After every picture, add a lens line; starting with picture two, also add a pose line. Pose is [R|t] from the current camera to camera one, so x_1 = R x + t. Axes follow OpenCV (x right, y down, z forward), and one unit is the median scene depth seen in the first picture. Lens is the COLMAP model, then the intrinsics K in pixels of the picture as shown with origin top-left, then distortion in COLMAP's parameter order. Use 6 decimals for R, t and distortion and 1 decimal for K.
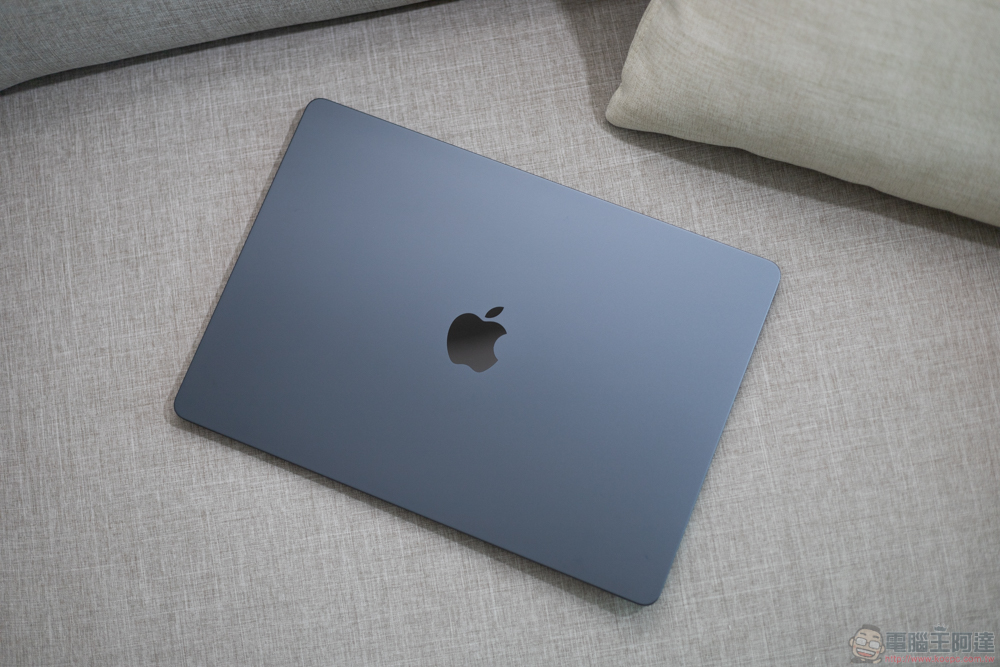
lens RADIAL K [[1440.9, 0, 500.0], [0, 1440.9, 333.5], [0, 0, 1]] dist [-0.004645, -0.009009]
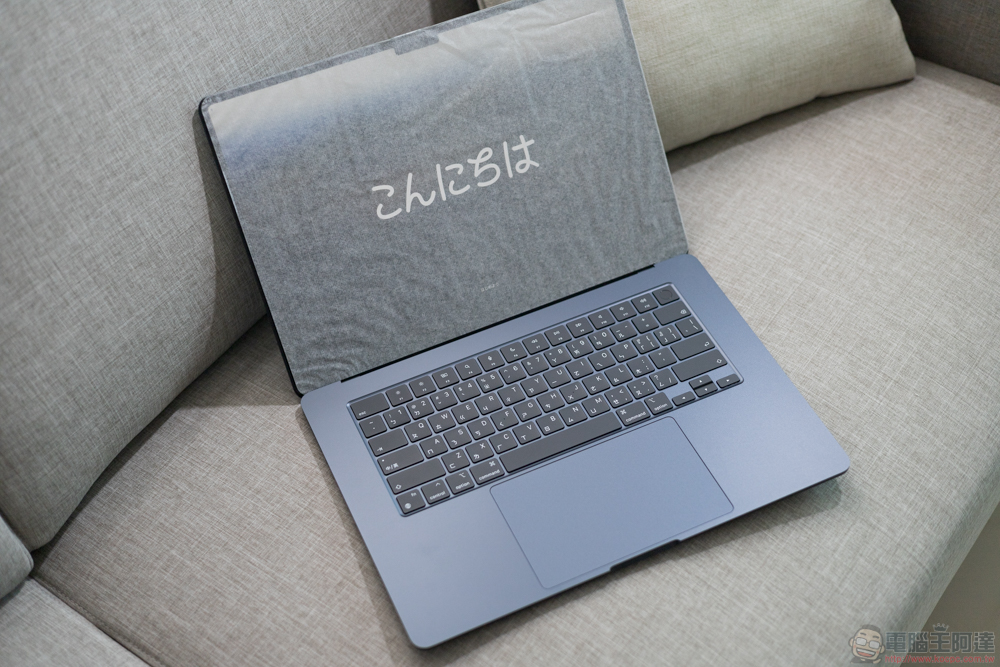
lens RADIAL K [[1440.9, 0, 500.0], [0, 1440.9, 333.5], [0, 0, 1]] dist [-0.004645, -0.009009]
pose [[0.715555, -0.501325, 0.486472, -0.604938], [0.677773, 0.666851, -0.309731, 0.287098], [-0.169128, 0.551347, 0.816953, 0.049267]]
